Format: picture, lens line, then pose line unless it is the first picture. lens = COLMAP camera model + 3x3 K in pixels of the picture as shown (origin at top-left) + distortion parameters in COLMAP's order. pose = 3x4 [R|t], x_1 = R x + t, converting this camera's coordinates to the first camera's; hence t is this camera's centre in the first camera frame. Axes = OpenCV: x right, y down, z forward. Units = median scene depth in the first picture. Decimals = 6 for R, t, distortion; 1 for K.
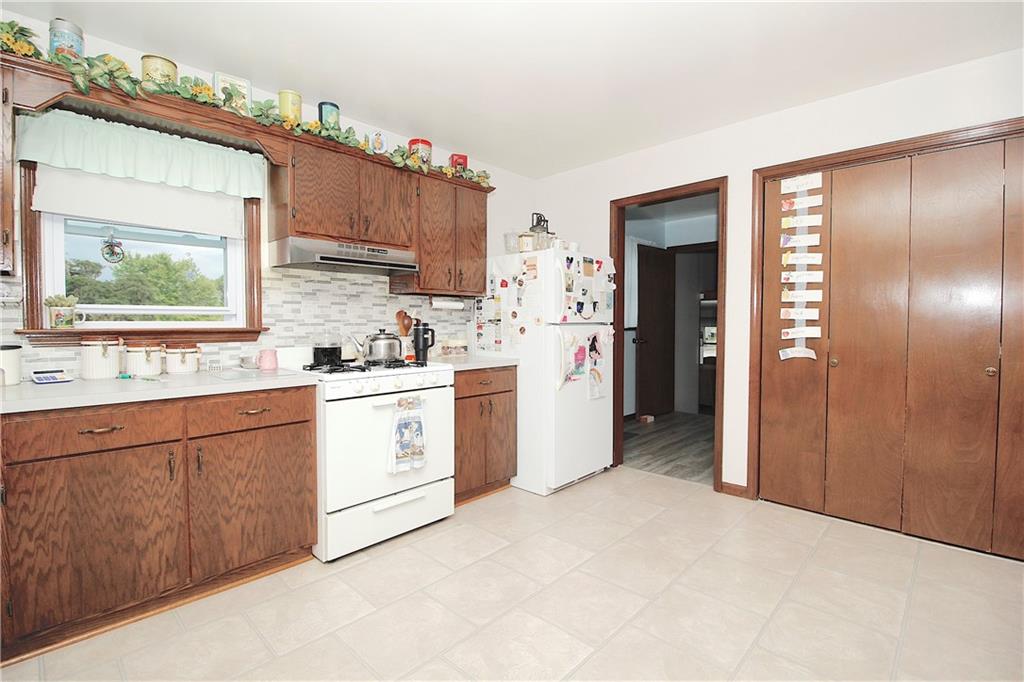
lens RADIAL K [[469.5, 0, 520.6], [0, 469.5, 336.2], [0, 0, 1]] dist [-0.016325, -0.001430]
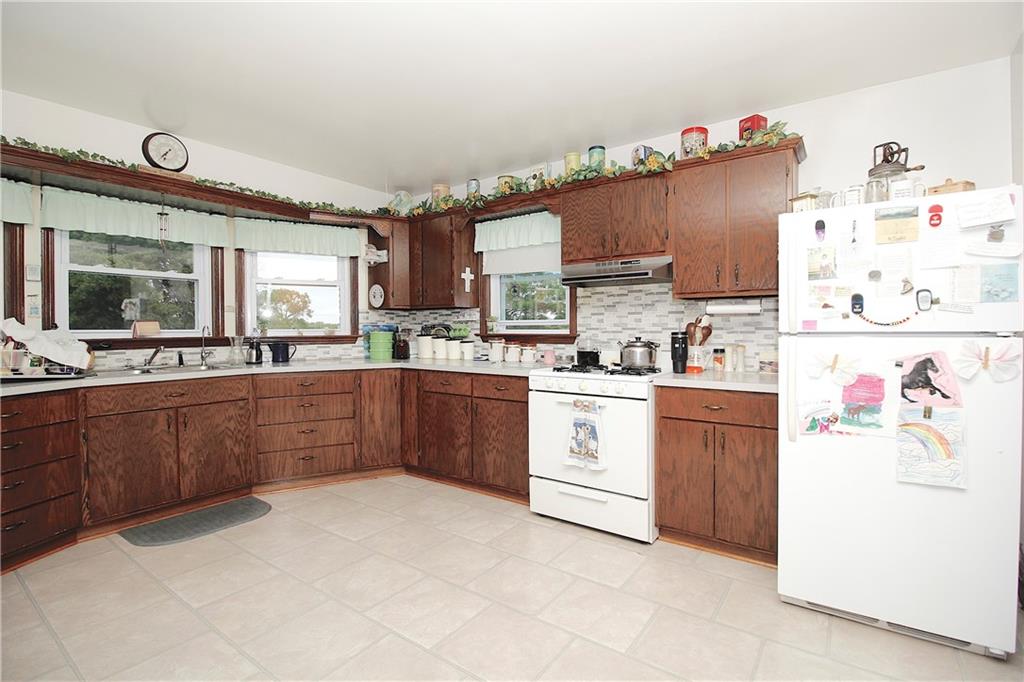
lens RADIAL K [[469.5, 0, 520.8], [0, 469.5, 337.1], [0, 0, 1]] dist [-0.016325, -0.001430]
pose [[0.138742, 0.016505, -0.990191, 0.704115], [-0.027867, 0.999530, 0.012757, -0.021289], [0.989936, 0.025823, 0.139137, 0.613267]]
